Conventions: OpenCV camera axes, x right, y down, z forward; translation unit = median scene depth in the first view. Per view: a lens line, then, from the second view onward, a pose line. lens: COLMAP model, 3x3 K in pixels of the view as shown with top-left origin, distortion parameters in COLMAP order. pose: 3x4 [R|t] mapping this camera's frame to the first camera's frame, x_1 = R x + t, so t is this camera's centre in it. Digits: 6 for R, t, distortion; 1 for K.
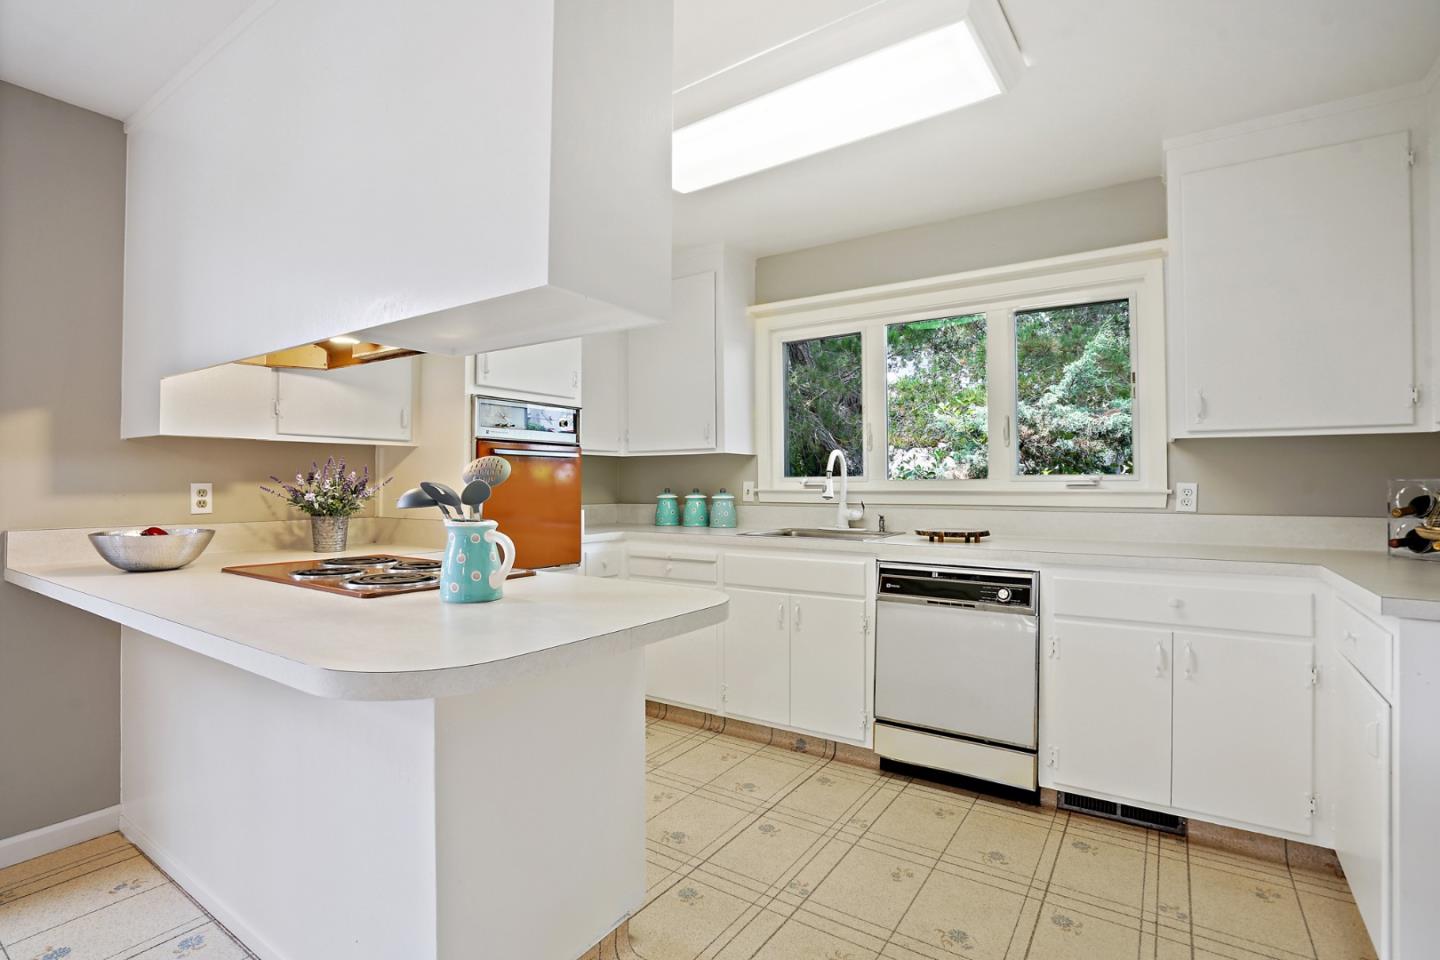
lens RADIAL K [[688.0, 0, 720.0], [0, 688.0, 480.0], [0, 0, 1]] dist [-0.036236, 0.000375]
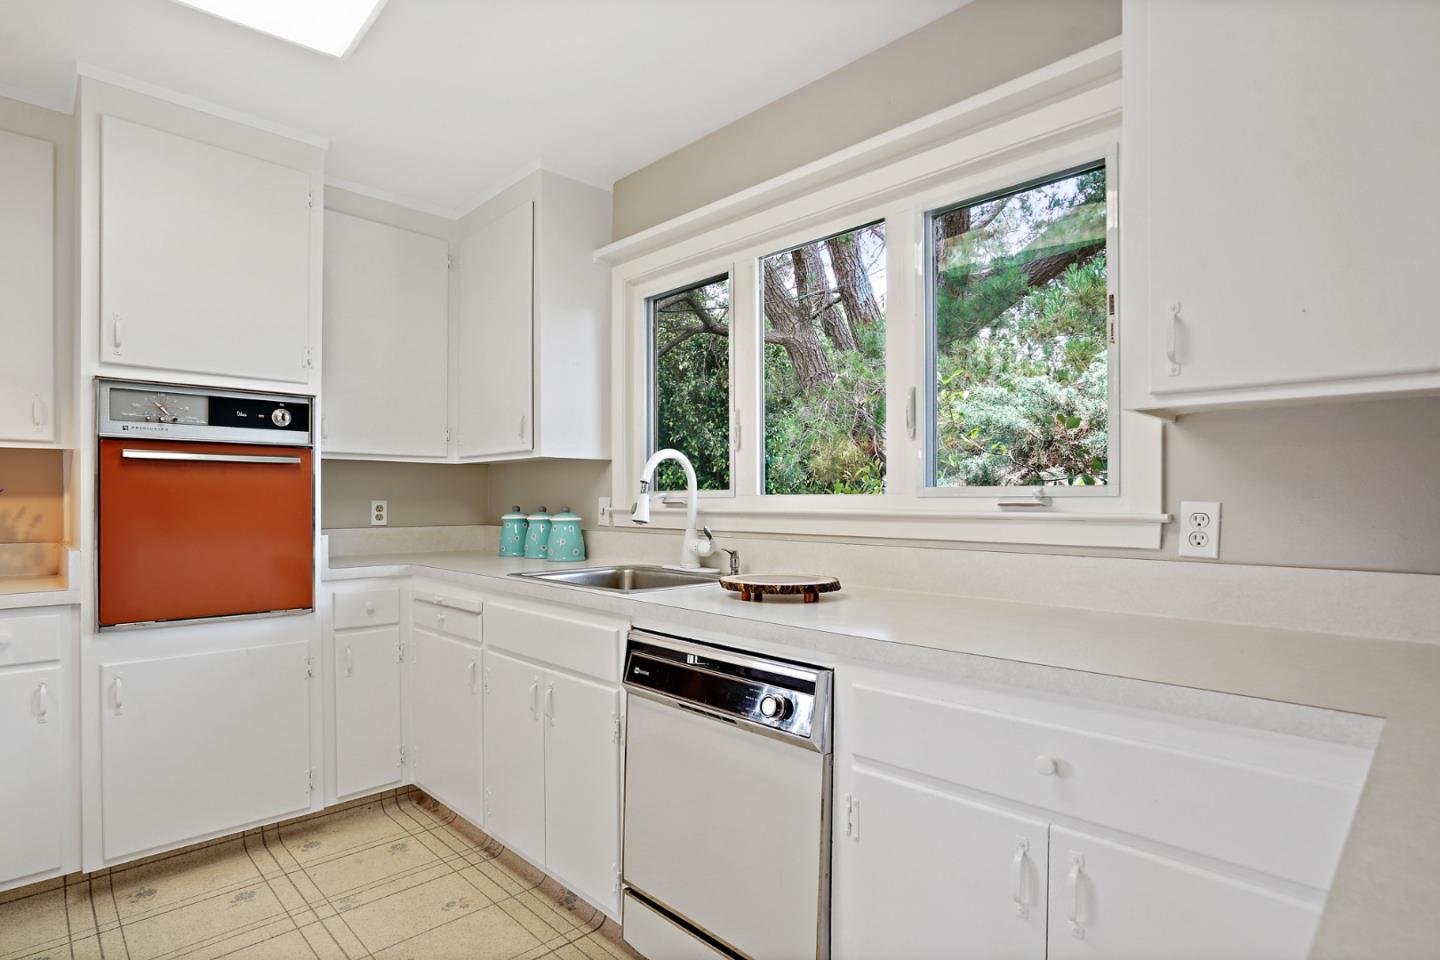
lens RADIAL K [[740.7, 0, 721.9], [0, 740.7, 511.7], [0, 0, 1]] dist [-0.038557, 0.000434]
pose [[0.978302, 0.006115, -0.207093, 0.420117], [-0.001883, 0.999785, 0.020629, 0.001551], [0.207174, -0.019792, 0.978104, 0.360667]]
